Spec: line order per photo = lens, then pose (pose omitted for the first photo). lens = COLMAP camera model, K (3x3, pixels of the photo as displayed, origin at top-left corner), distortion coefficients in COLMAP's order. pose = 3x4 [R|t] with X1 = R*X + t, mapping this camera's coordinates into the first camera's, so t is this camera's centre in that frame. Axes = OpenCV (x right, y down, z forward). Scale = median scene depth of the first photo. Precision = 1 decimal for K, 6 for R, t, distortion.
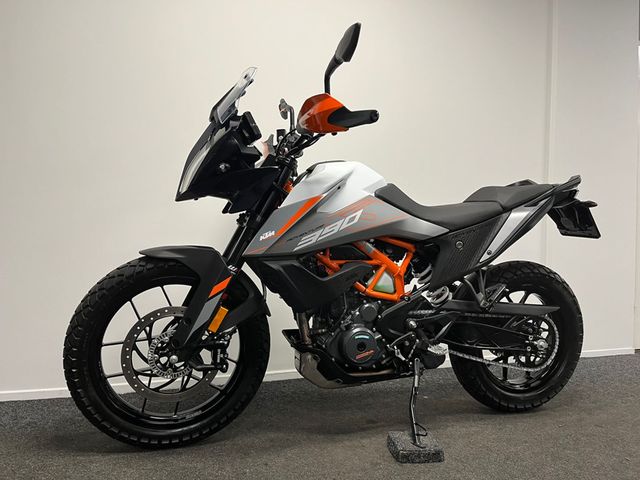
lens RADIAL K [[487.1, 0, 320.0], [0, 487.1, 240.0], [0, 0, 1]] dist [0.042682, -0.002217]
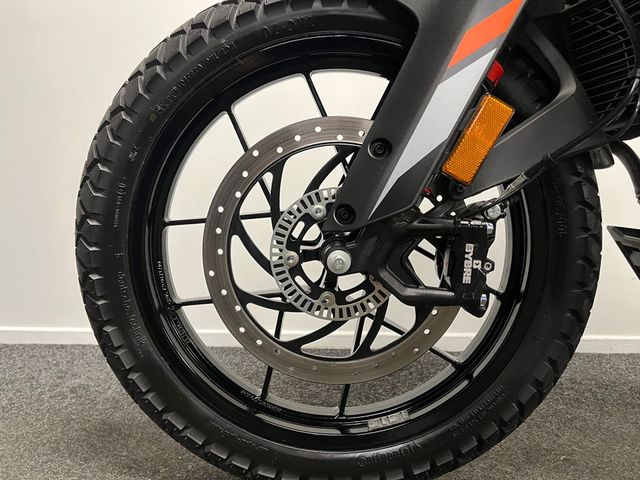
lens RADIAL K [[487.1, 0, 320.0], [0, 487.1, 240.0], [0, 0, 1]] dist [0.042682, -0.002217]
pose [[0.951860, 0.019880, -0.305887, -0.191174], [-0.001175, 0.998124, 0.061214, 0.190850], [0.306530, -0.057908, 0.950098, 0.622868]]
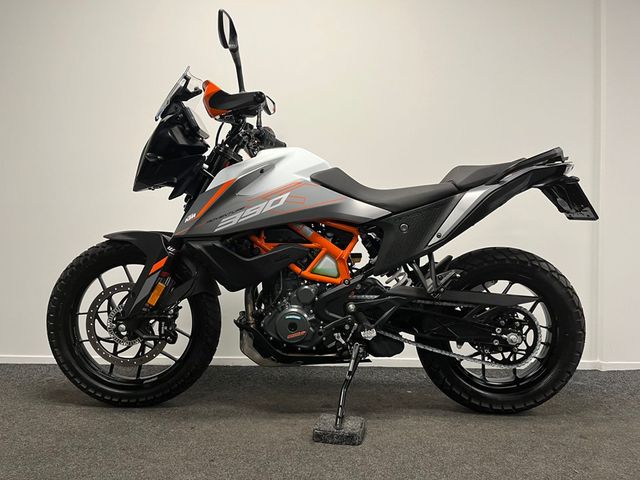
lens RADIAL K [[483.0, 0, 319.6], [0, 483.0, 246.6], [0, 0, 1]] dist [0.049408, -0.002198]
pose [[0.950825, -0.007285, -0.309642, 0.454778], [0.003772, 0.999922, -0.011941, 0.062679], [0.309705, 0.010185, 0.950778, 0.050590]]
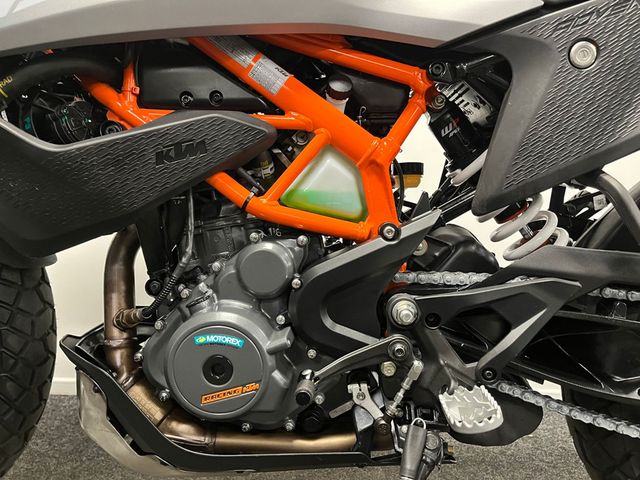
lens RADIAL K [[483.0, 0, 319.6], [0, 483.0, 246.6], [0, 0, 1]] dist [0.049408, -0.002198]
pose [[0.943650, 0.022548, -0.330175, 0.253922], [-0.005738, 0.998641, 0.051800, 0.119621], [0.330894, -0.046987, 0.942497, 0.720733]]
